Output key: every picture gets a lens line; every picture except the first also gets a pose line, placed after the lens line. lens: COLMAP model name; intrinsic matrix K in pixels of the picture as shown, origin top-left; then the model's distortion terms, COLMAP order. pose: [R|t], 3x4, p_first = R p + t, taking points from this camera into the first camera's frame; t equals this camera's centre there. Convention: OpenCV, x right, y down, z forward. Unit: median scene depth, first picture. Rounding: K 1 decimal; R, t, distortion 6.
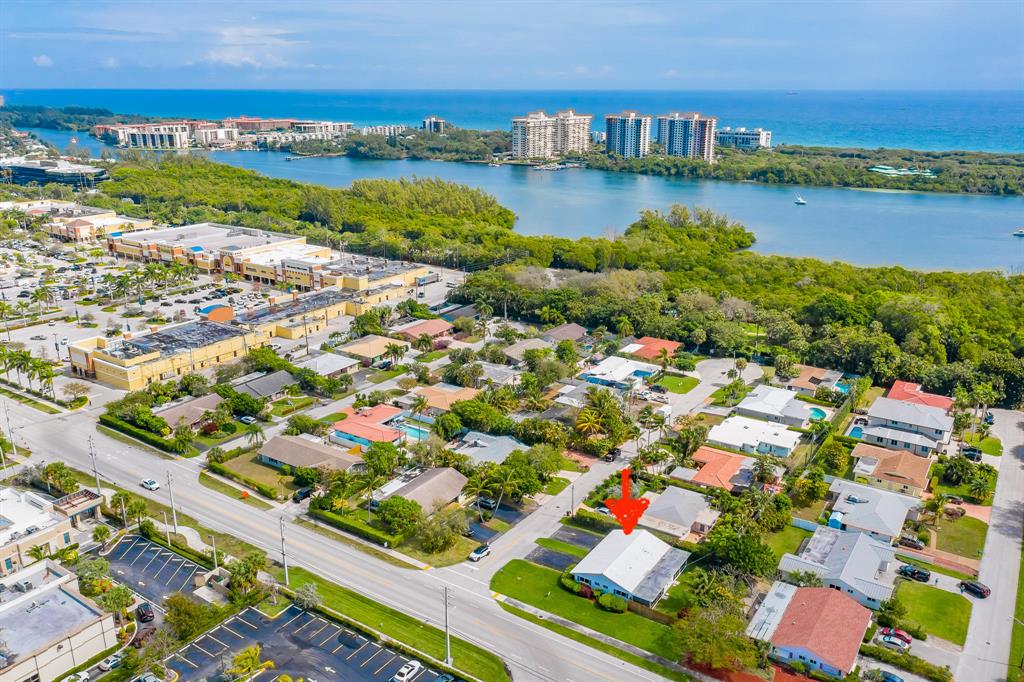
lens RADIAL K [[804.2, 0, 510.6], [0, 804.2, 340.2], [0, 0, 1]] dist [-0.008508, 0.003164]
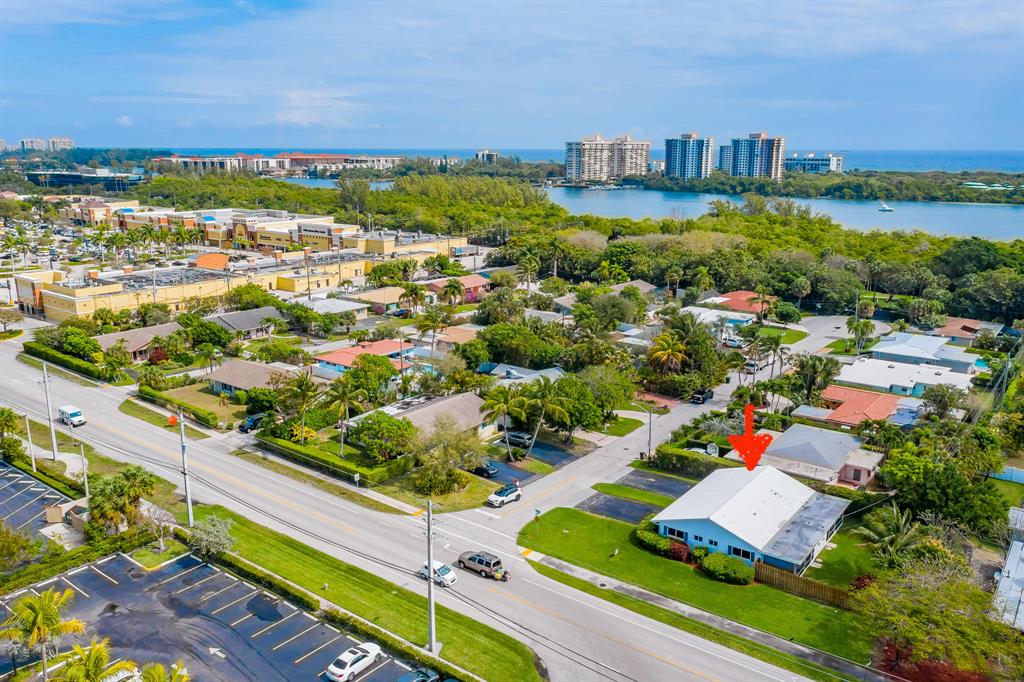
lens RADIAL K [[804.4, 0, 510.8], [0, 804.4, 337.4], [0, 0, 1]] dist [-0.010553, 0.002225]
pose [[0.997789, 0.016266, -0.064447, 0.003502], [-0.020975, 0.997105, -0.073086, 0.115935], [0.063072, 0.074276, 0.995241, 0.225838]]
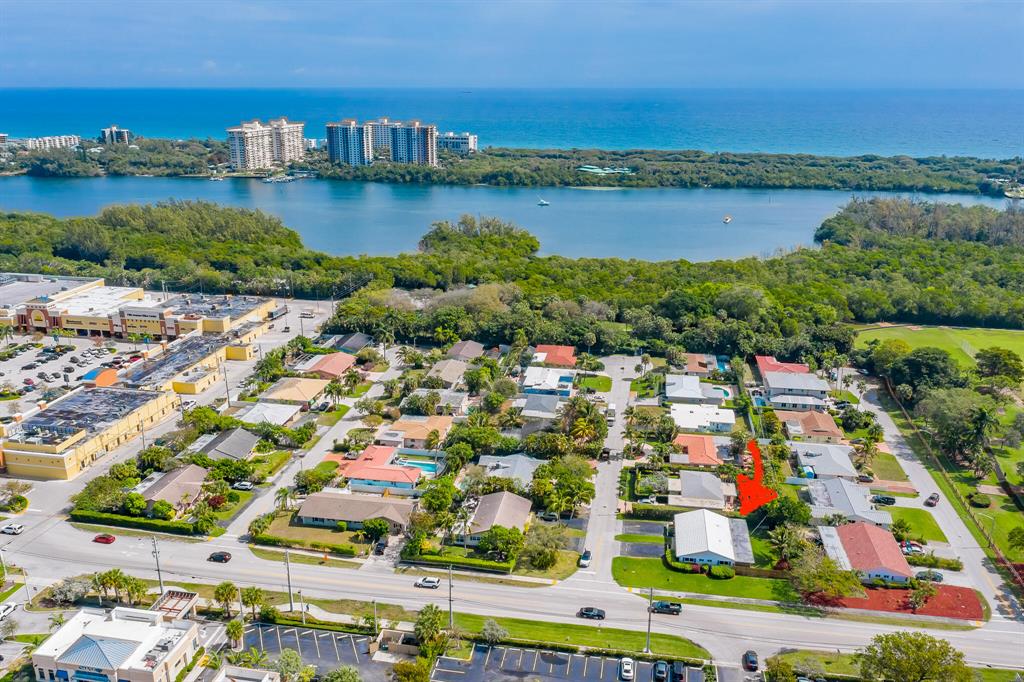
lens RADIAL K [[804.4, 0, 510.8], [0, 804.4, 337.4], [0, 0, 1]] dist [-0.010553, 0.002225]
pose [[0.915351, -0.119387, 0.384551, -0.329976], [0.119492, 0.992552, 0.023717, -0.051612], [-0.384518, 0.024241, 0.922799, -0.003913]]
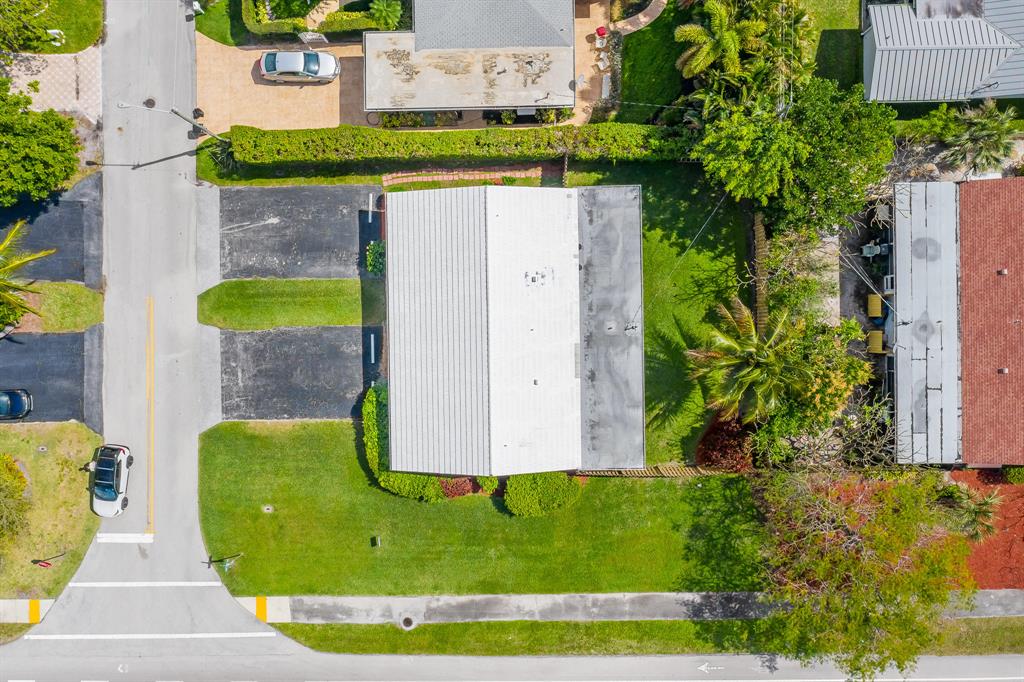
lens RADIAL K [[804.4, 0, 510.8], [0, 804.4, 337.4], [0, 0, 1]] dist [-0.010553, 0.002225]
pose [[0.827003, -0.561553, -0.026907, 0.092813], [0.186774, 0.229292, 0.955270, -0.030347], [-0.530265, -0.795037, 0.294509, 0.532427]]
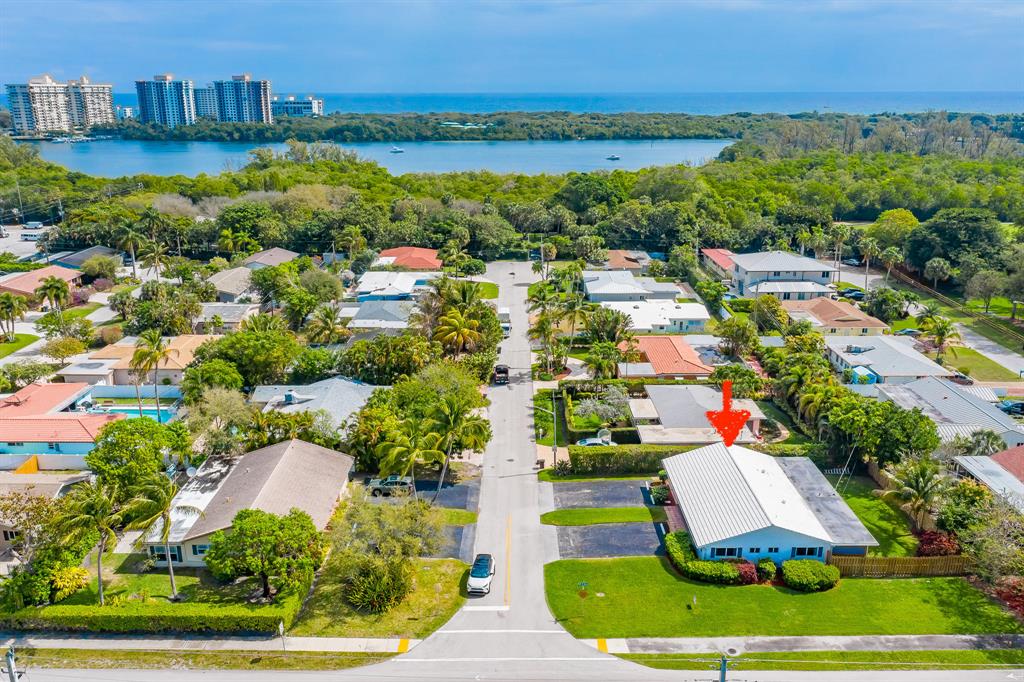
lens RADIAL K [[804.4, 0, 510.8], [0, 804.4, 337.4], [0, 0, 1]] dist [-0.010553, 0.002225]
pose [[0.834137, -0.161935, 0.527250, -0.151970], [0.166352, 0.985278, 0.039433, 0.072038], [-0.525873, 0.054817, 0.848795, 0.369510]]
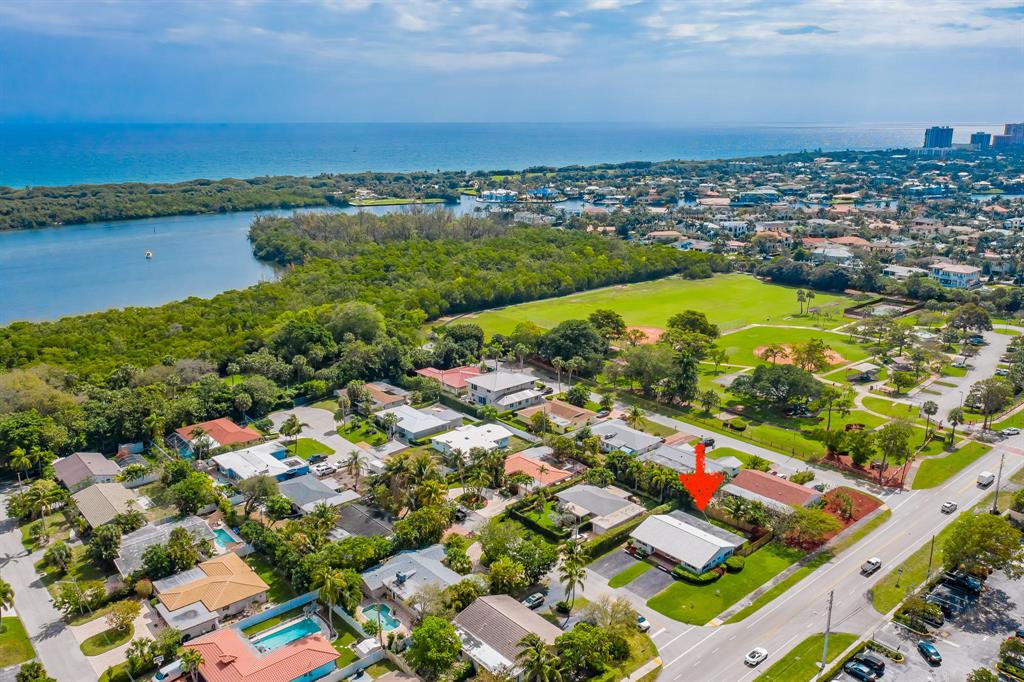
lens RADIAL K [[804.4, 0, 510.8], [0, 804.4, 337.4], [0, 0, 1]] dist [-0.010553, 0.002225]
pose [[0.259952, -0.250480, 0.932569, -0.528578], [0.289022, 0.941678, 0.172363, -0.149192], [-0.921353, 0.224727, 0.317185, 0.479948]]
